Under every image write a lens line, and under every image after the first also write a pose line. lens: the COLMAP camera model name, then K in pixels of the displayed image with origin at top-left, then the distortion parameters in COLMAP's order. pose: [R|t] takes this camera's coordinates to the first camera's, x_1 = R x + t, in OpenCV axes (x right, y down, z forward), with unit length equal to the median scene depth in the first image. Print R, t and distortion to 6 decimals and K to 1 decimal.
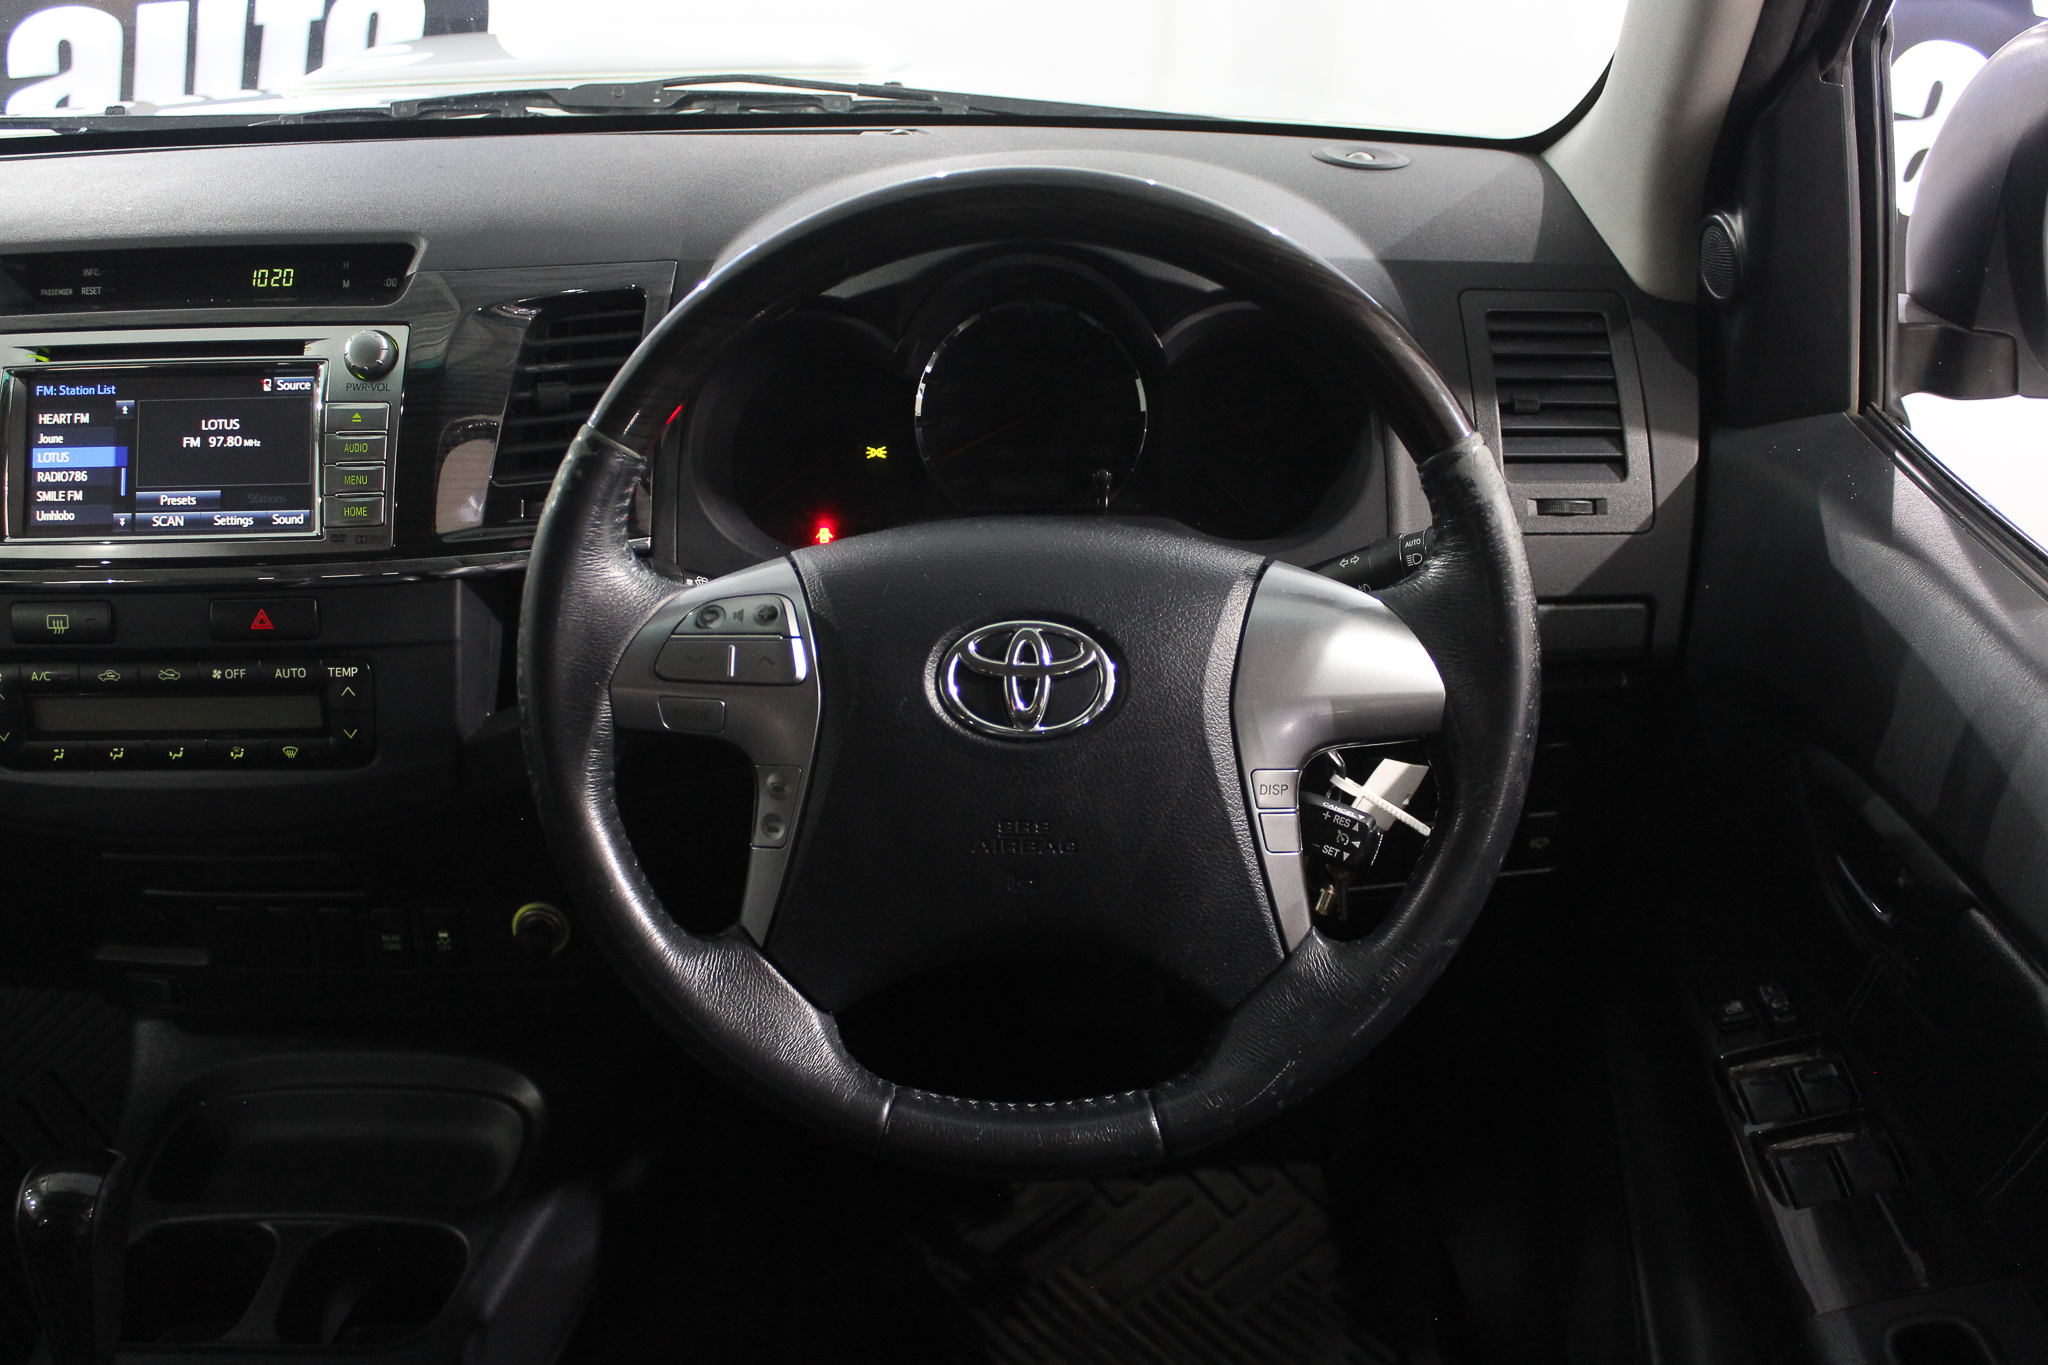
lens RADIAL K [[2045.7, 0, 1024.0], [0, 2045.7, 682.5], [0, 0, 1]] dist [-0.134599, 0.150261]
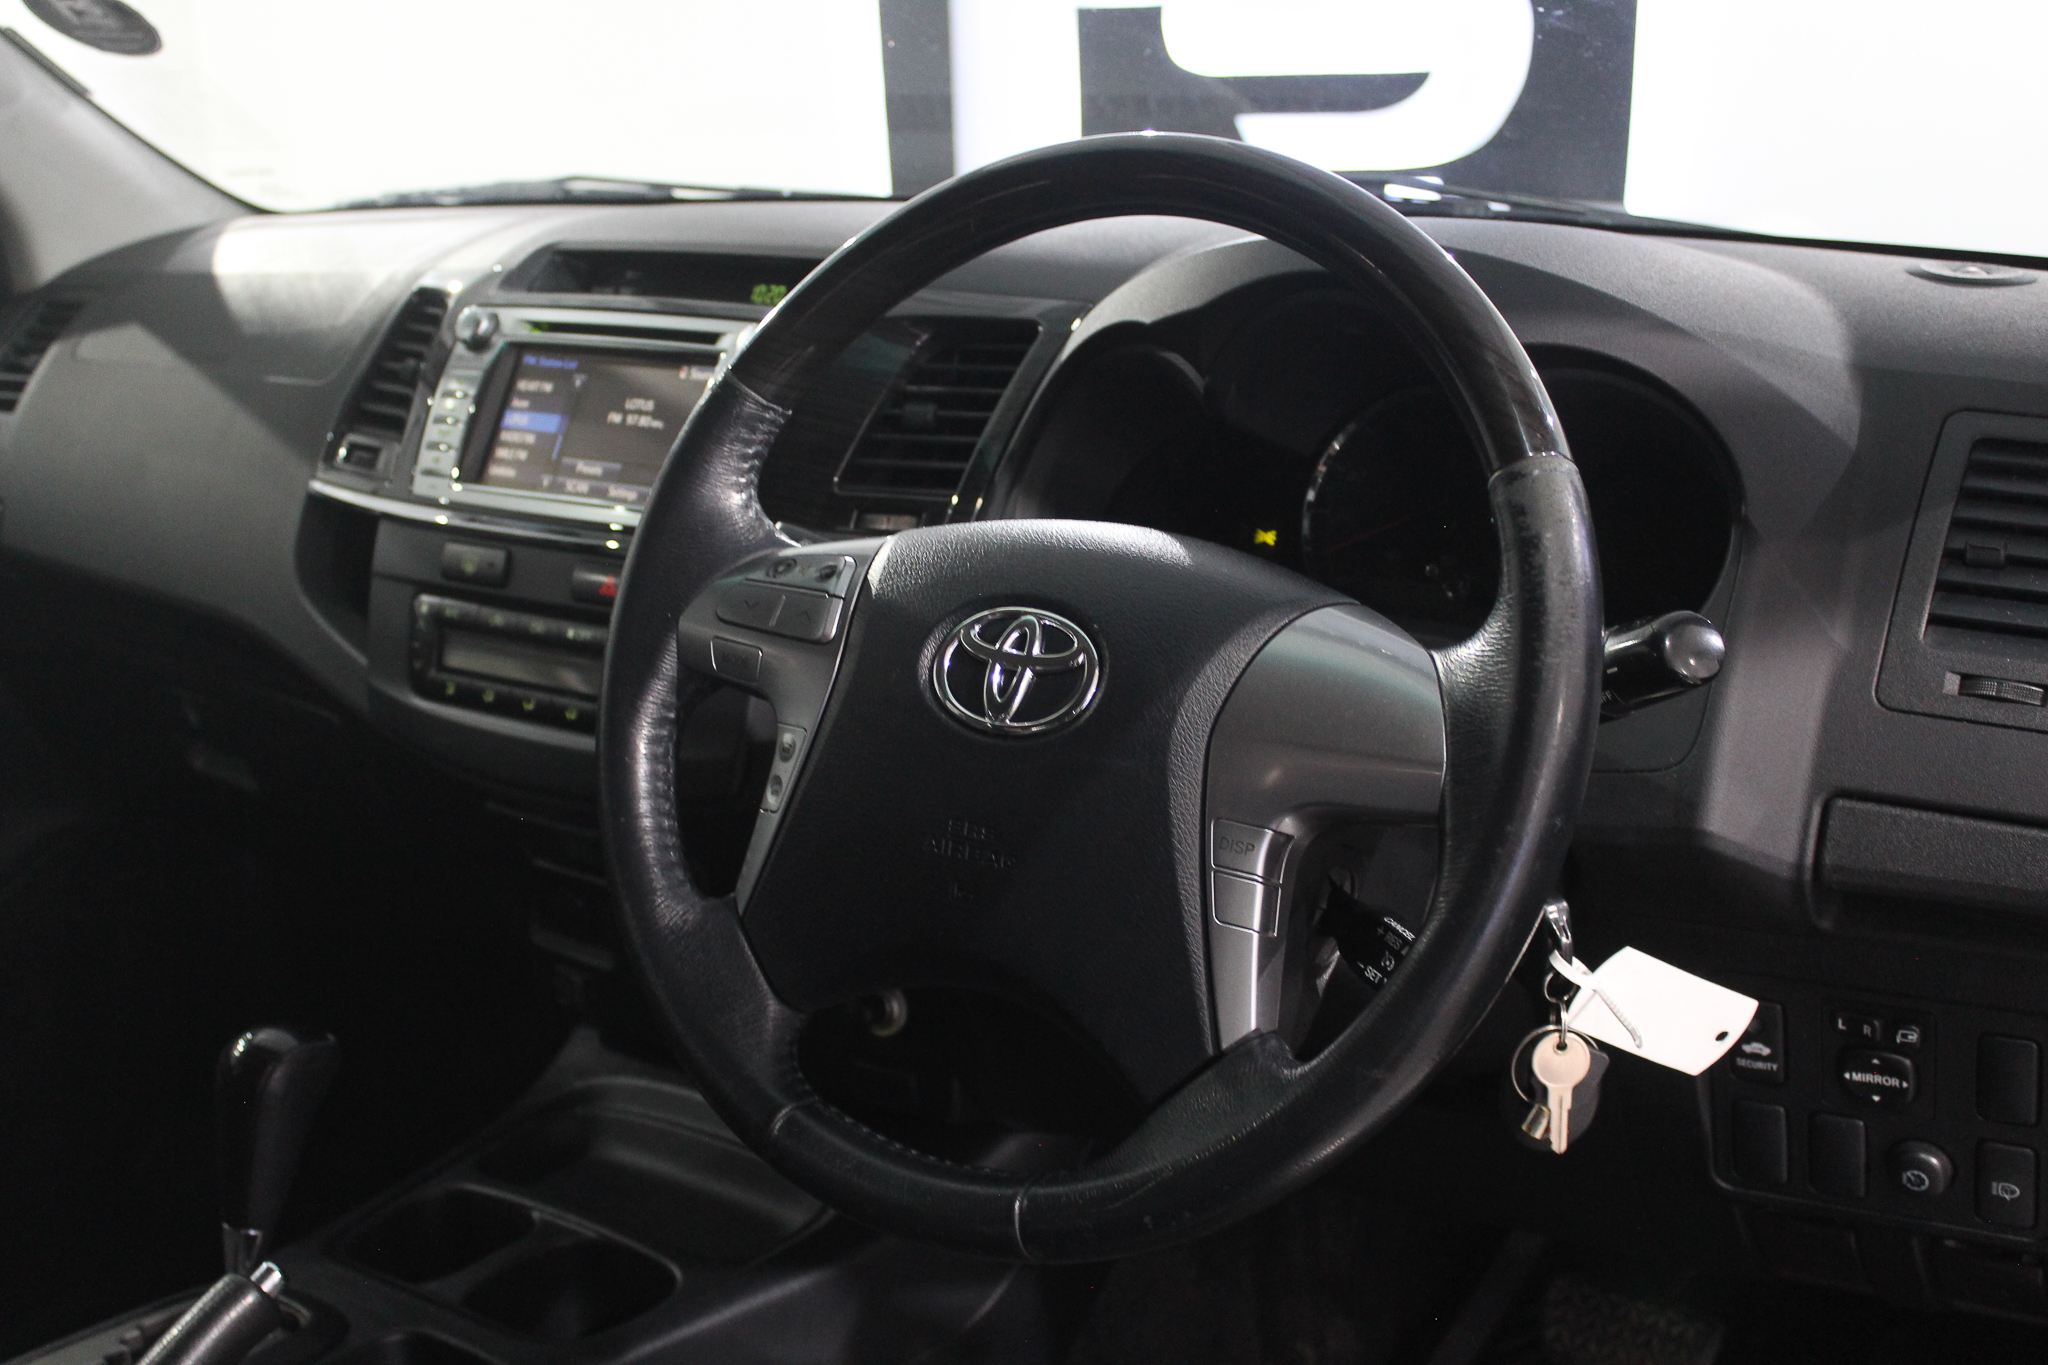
lens RADIAL K [[2401.8, 0, 1024.0], [0, 2401.8, 682.5], [0, 0, 1]] dist [-0.022291, 0.002821]
pose [[0.818423, 0.149512, -0.554824, 0.477035], [-0.245108, 0.964142, -0.101747, 0.088727], [0.519717, 0.219263, 0.825723, 0.105372]]
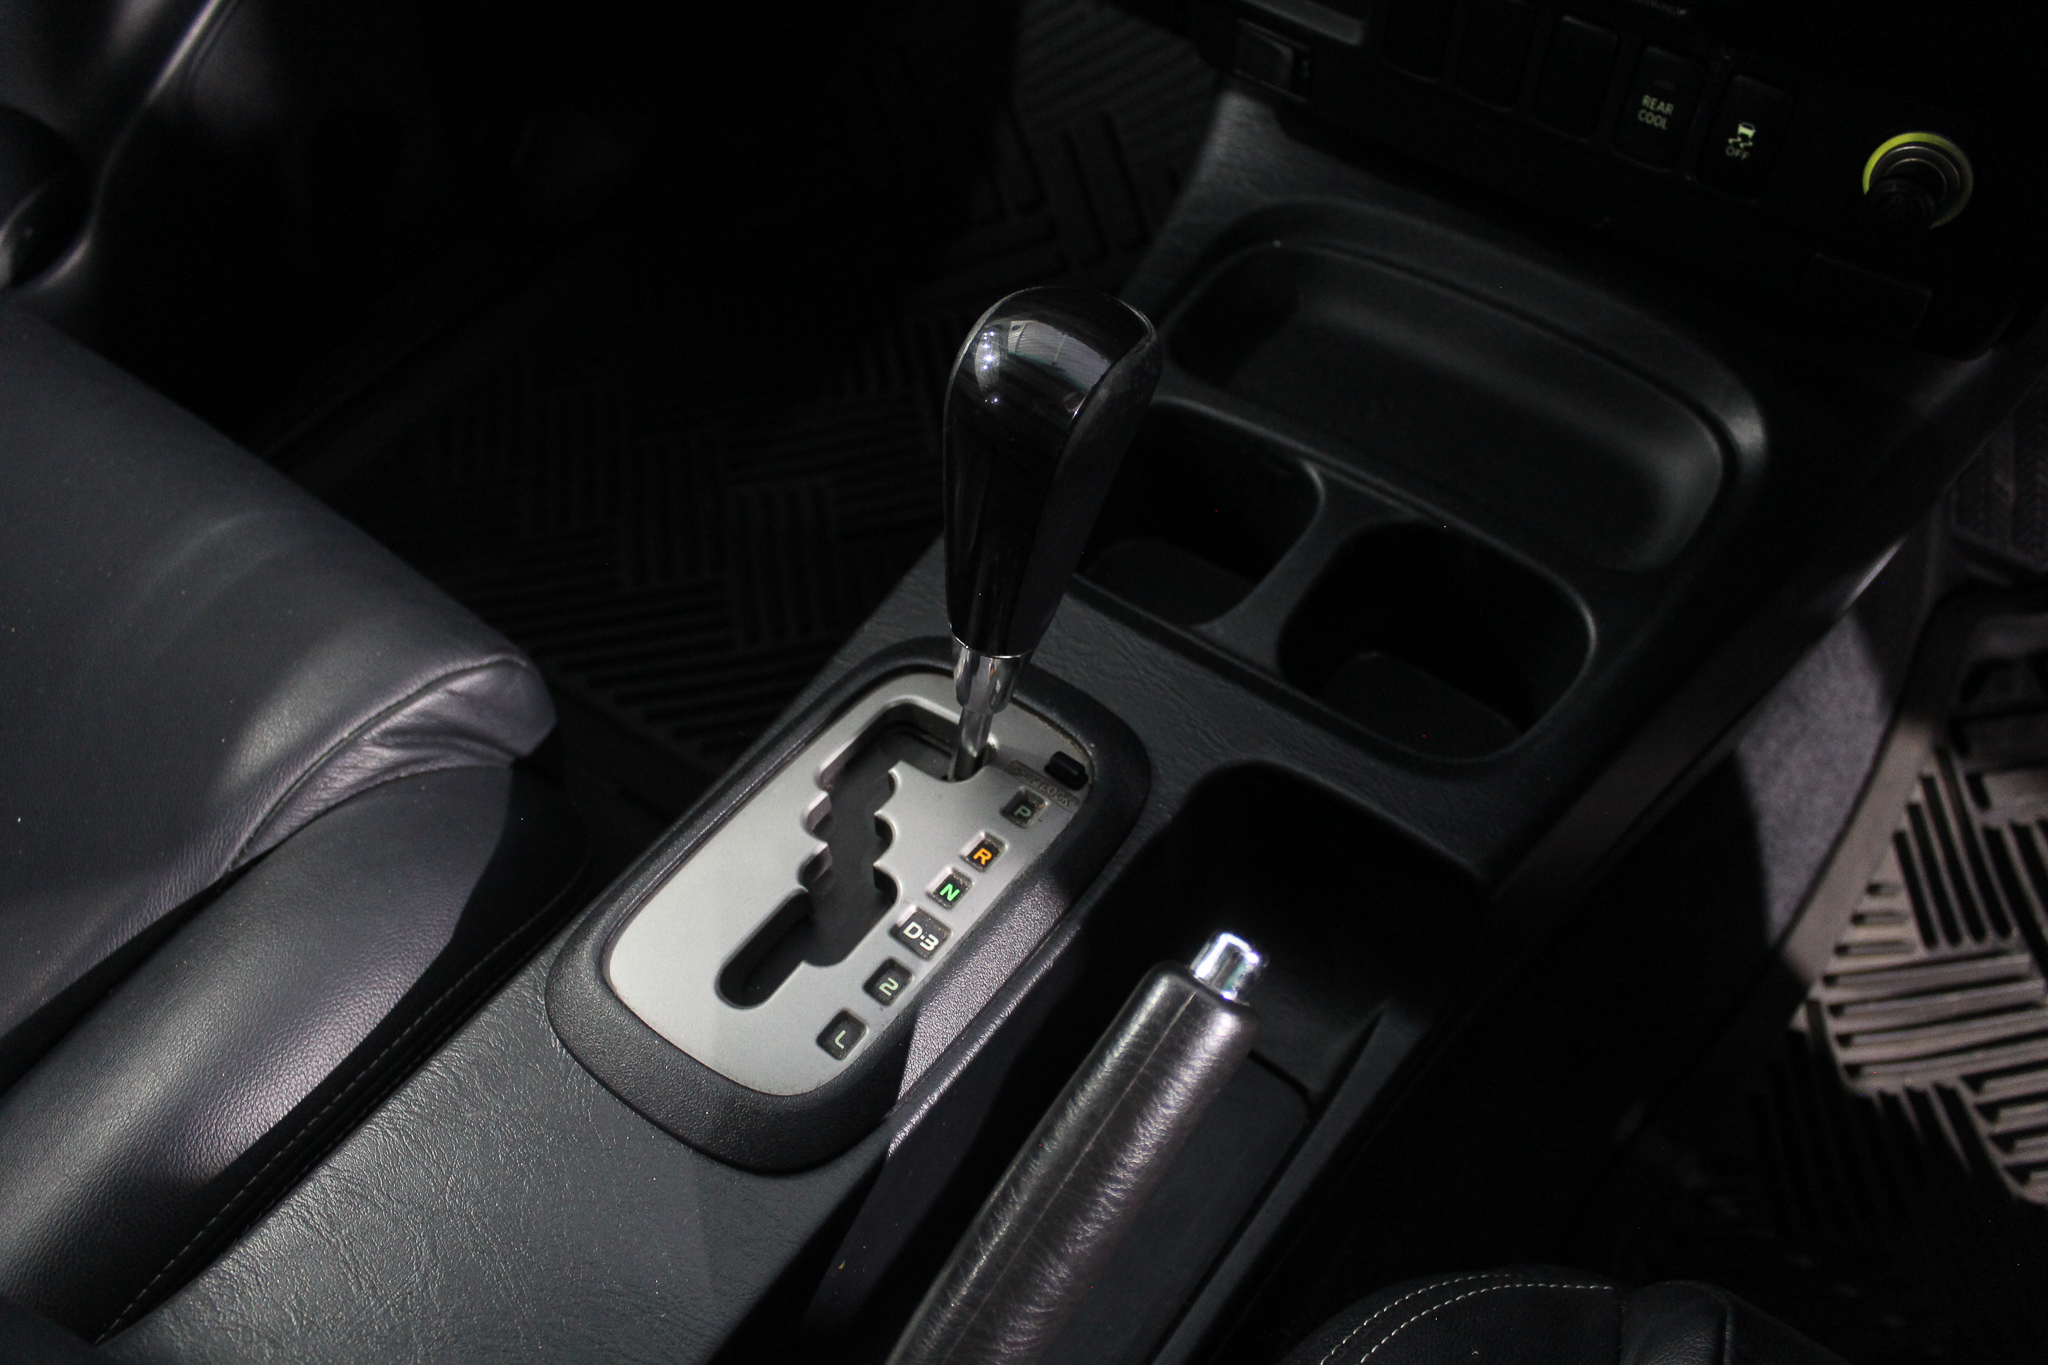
lens RADIAL K [[1682.2, 0, 1024.0], [0, 1682.2, 682.5], [0, 0, 1]] dist [-0.128953, 0.002636]
pose [[0.822291, 0.452525, -0.345050, -0.260858], [-0.253994, 0.834448, 0.489064, 0.095389], [0.509240, -0.314512, 0.801097, 0.545436]]
